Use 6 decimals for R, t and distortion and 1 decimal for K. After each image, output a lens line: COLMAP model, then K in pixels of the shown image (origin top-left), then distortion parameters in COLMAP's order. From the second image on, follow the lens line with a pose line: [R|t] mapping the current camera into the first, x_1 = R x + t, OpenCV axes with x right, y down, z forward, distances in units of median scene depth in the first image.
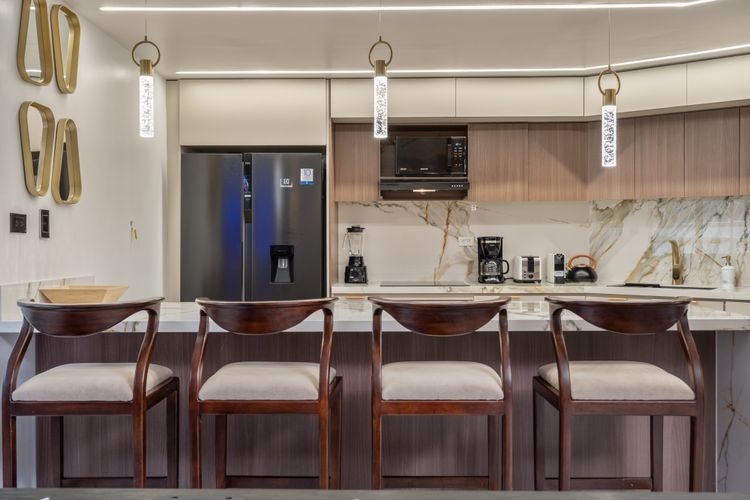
lens RADIAL K [[755.5, 0, 375.0], [0, 755.5, 250.0], [0, 0, 1]] dist [0.056136, 0.004826]
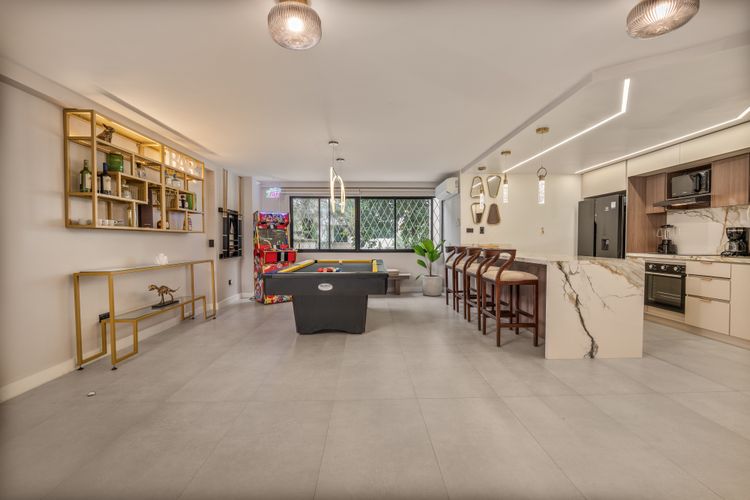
lens RADIAL K [[327.6, 0, 375.0], [0, 327.6, 250.0], [0, 0, 1]] dist [-0.001817, -0.000209]
pose [[0.044537, 0.030855, -0.998531, 0.836485], [-0.006927, 0.999508, 0.030576, 0.014856], [0.998984, 0.005555, 0.044729, 0.202358]]
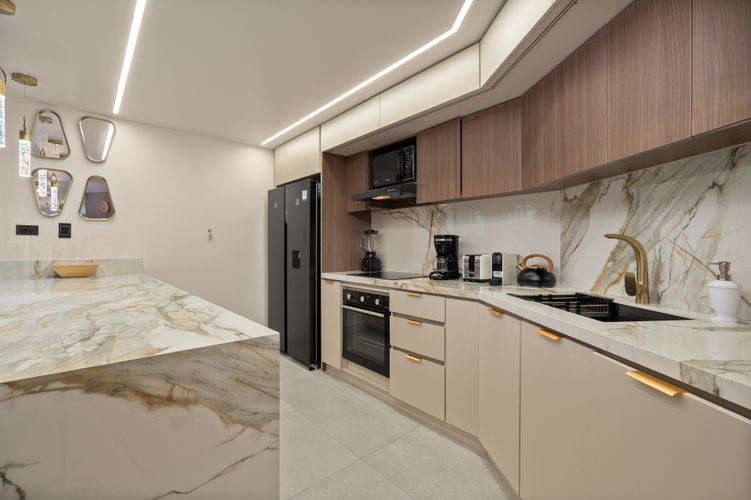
lens RADIAL K [[328.0, 0, 375.5], [0, 328.0, 250.0], [0, 0, 1]] dist [-0.001817, -0.000209]
pose [[0.671597, 0.012772, -0.740807, 0.439047], [-0.009896, 0.999917, 0.008268, 0.000247], [0.740851, 0.001778, 0.671667, 0.633124]]
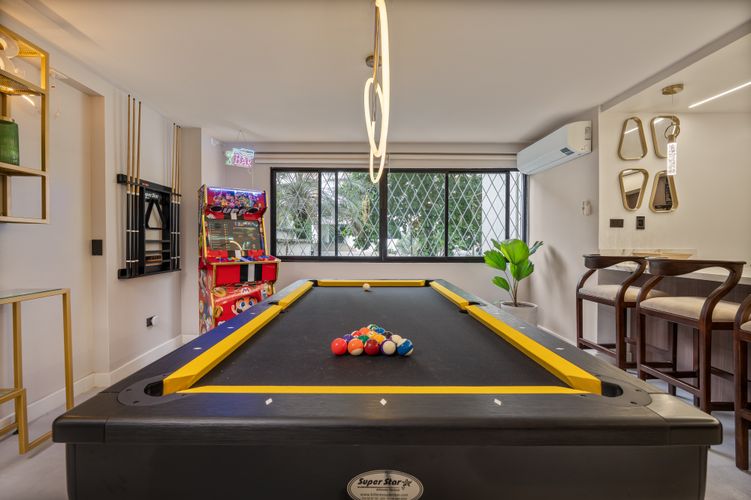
lens RADIAL K [[335.0, 0, 364.4], [0, 335.0, 246.7], [0, 0, 1]] dist [-0.001460, -0.000175]
pose [[0.030496, 0.016966, -0.999391, 0.302727], [-0.009960, 0.999811, 0.016669, 0.015581], [0.999485, 0.009445, 0.030659, 0.118366]]
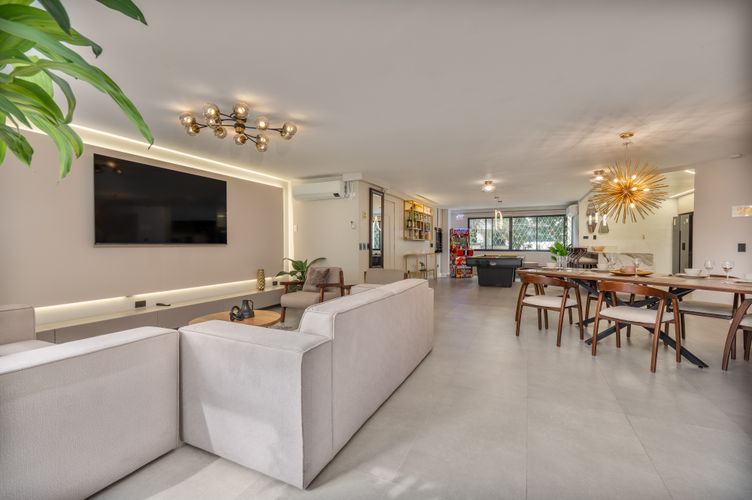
lens RADIAL K [[328.5, 0, 376.0], [0, 328.5, 250.0], [0, 0, 1]] dist [-0.001817, -0.000209]
pose [[-0.402886, 0.017956, -0.915074, 1.827690], [-0.004270, 0.999760, 0.021498, 0.014835], [0.915240, 0.012569, -0.402713, 0.251203]]
